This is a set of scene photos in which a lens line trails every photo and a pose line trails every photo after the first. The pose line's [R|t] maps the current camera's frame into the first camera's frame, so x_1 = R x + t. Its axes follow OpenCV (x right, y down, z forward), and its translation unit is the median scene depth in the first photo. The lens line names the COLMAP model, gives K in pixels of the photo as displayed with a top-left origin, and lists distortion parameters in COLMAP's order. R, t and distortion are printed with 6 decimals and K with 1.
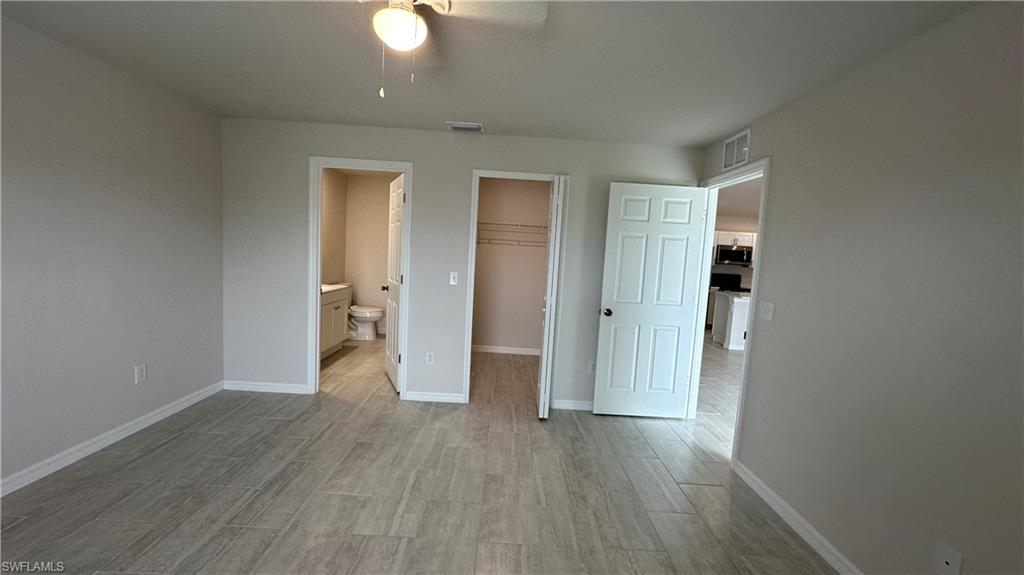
lens RADIAL K [[409.6, 0, 512.0], [0, 409.6, 287.5], [0, 0, 1]] dist [-0.002146, -0.000304]
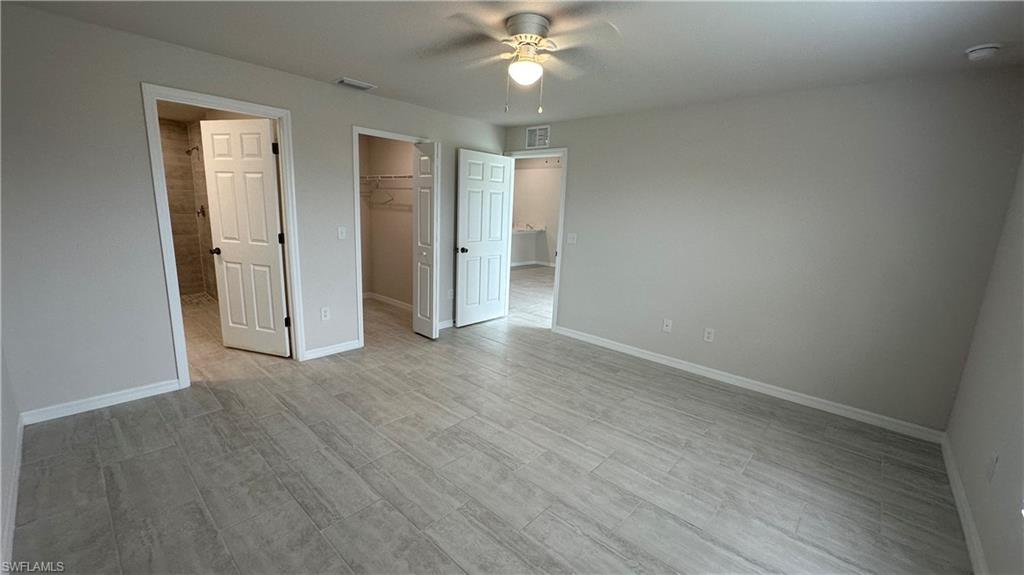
lens RADIAL K [[409.6, 0, 512.0], [0, 409.6, 287.5], [0, 0, 1]] dist [-0.002146, -0.000304]
pose [[0.678975, -0.170768, 0.714025, -0.630327], [0.061410, 0.982374, 0.176552, -0.045006], [-0.731589, -0.076026, 0.677494, -0.023725]]
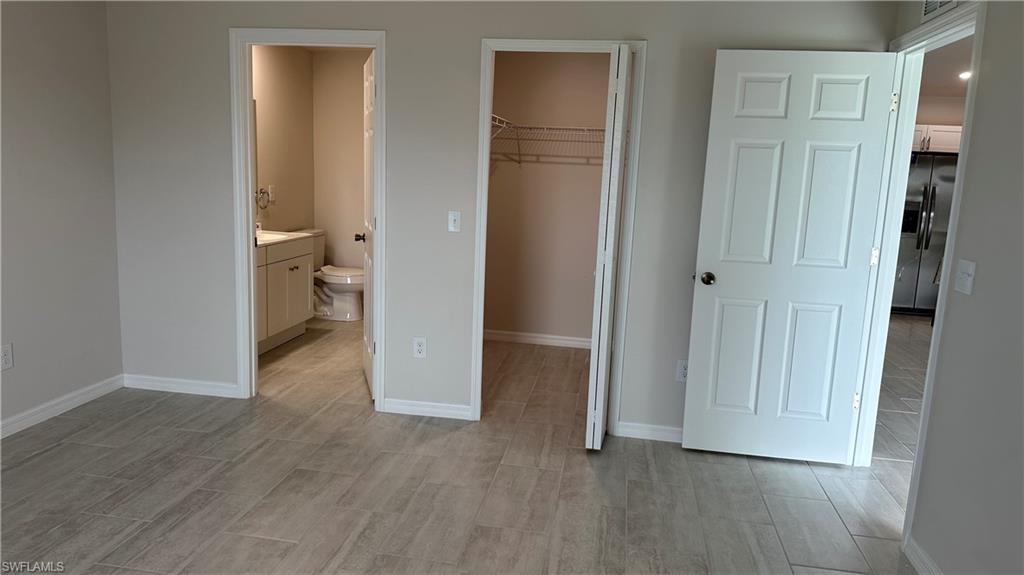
lens RADIAL K [[714.6, 0, 512.0], [0, 714.6, 287.5], [0, 0, 1]] dist [0.094361, -0.139784]
pose [[0.985645, 0.012520, -0.168368, 0.131616], [-0.000940, 0.997638, 0.068687, 0.003408], [0.168830, -0.067543, 0.983328, -0.059004]]
